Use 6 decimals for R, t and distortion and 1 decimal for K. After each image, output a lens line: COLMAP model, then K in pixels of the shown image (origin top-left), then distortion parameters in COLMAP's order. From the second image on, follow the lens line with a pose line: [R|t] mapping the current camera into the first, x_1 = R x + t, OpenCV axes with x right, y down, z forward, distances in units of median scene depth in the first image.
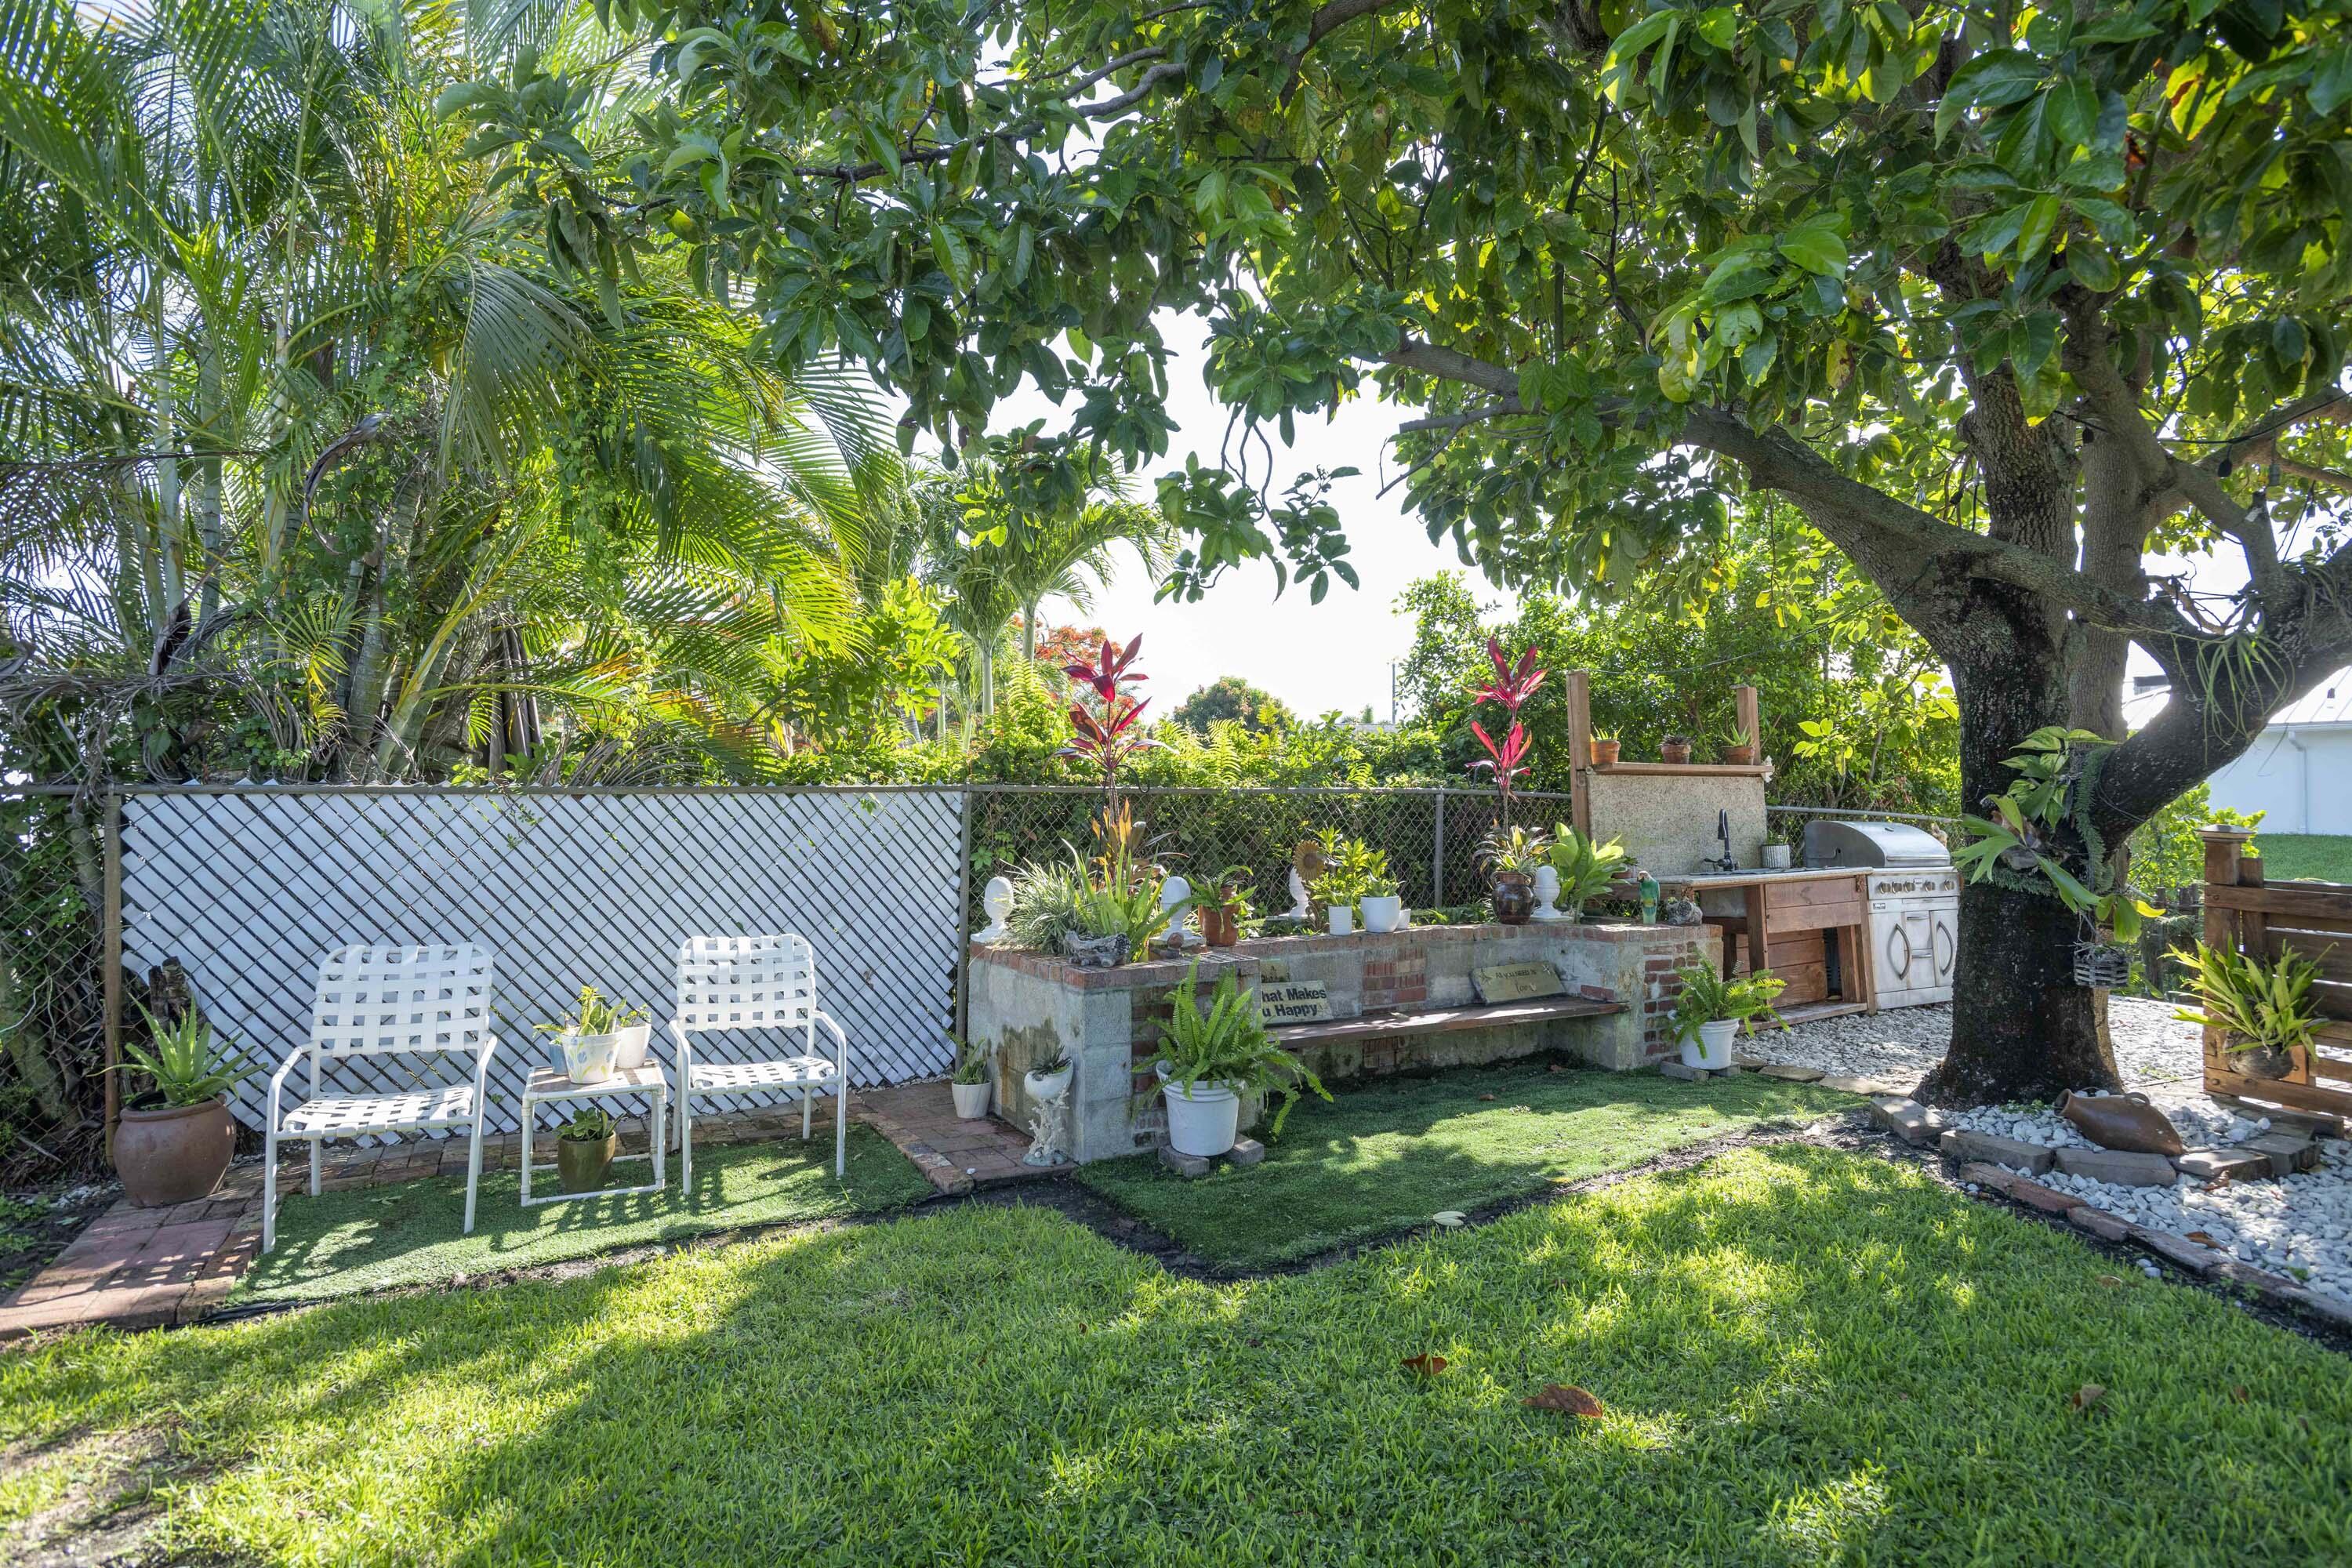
lens RADIAL K [[1175.0, 0, 1176.0], [0, 1175.0, 784.0], [0, 0, 1]] dist [-0.001964, 0.000008]
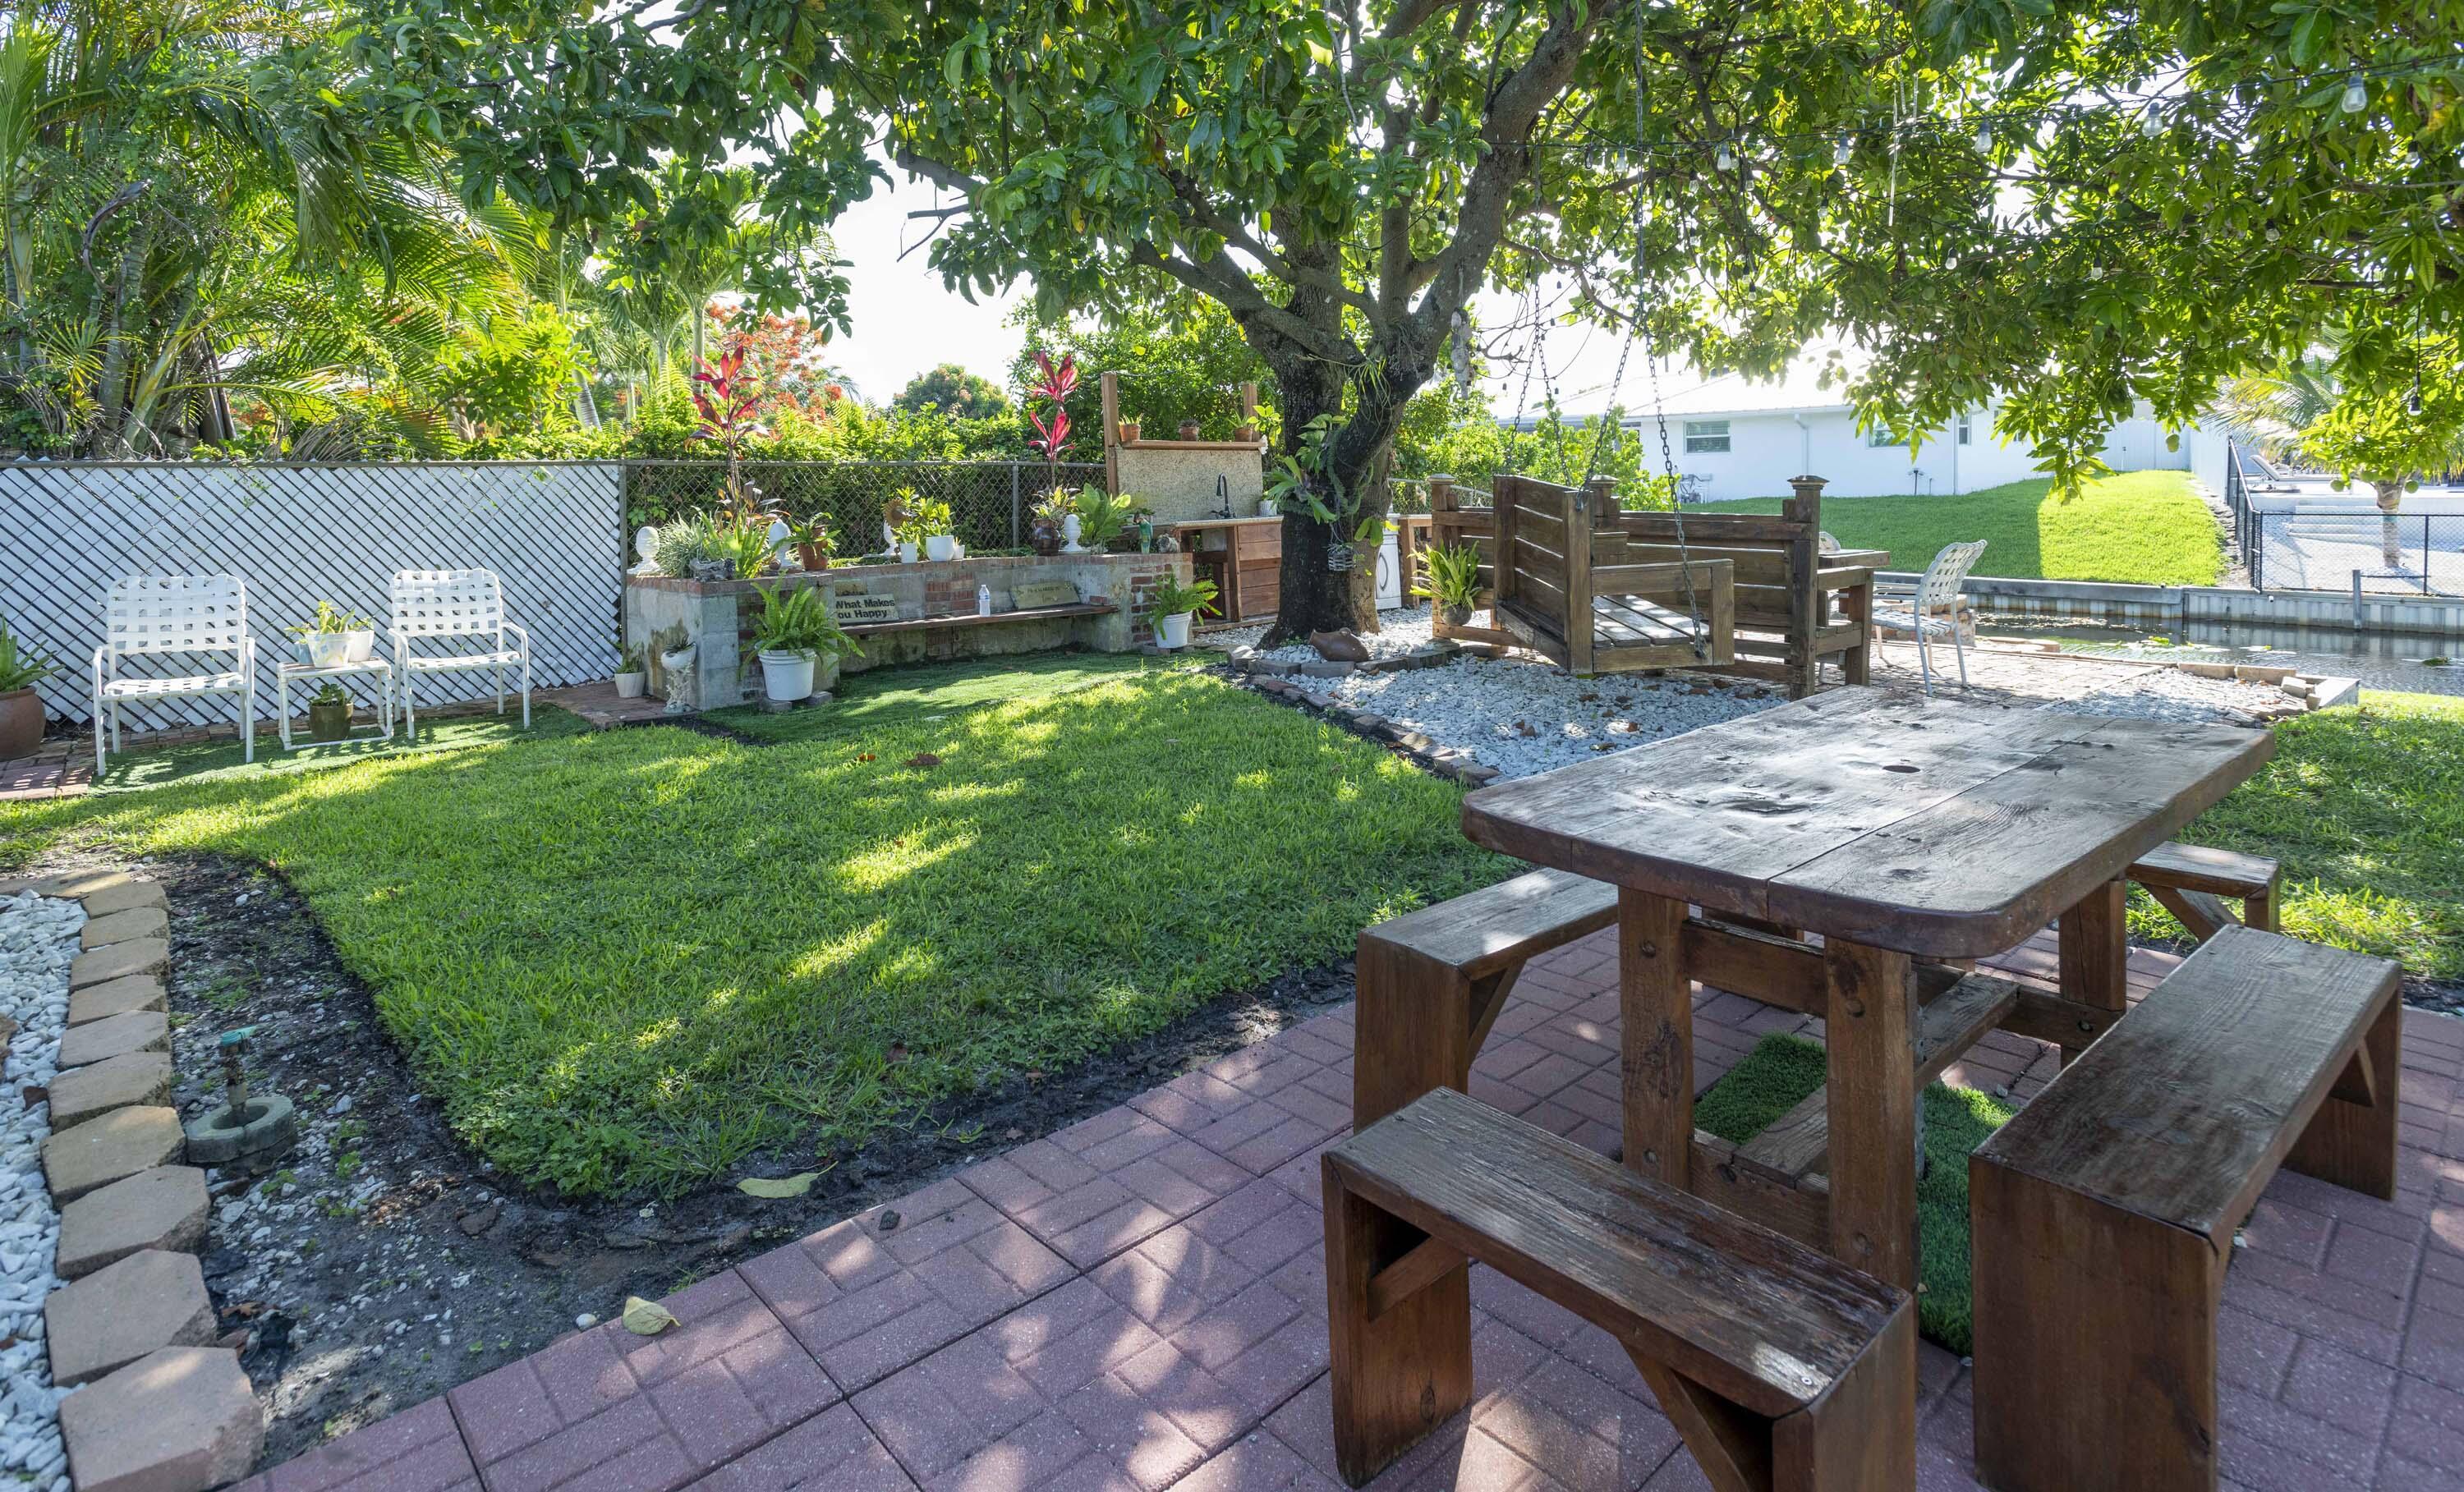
lens RADIAL K [[1270.9, 0, 1221.6], [0, 1270.9, 571.7], [0, 0, 1]] dist [-0.000004, -0.001317]
pose [[0.977267, -0.028134, 0.210135, 0.189519], [0.012255, 0.996995, 0.076485, 0.026994], [-0.211656, -0.072171, 0.974676, -0.579906]]
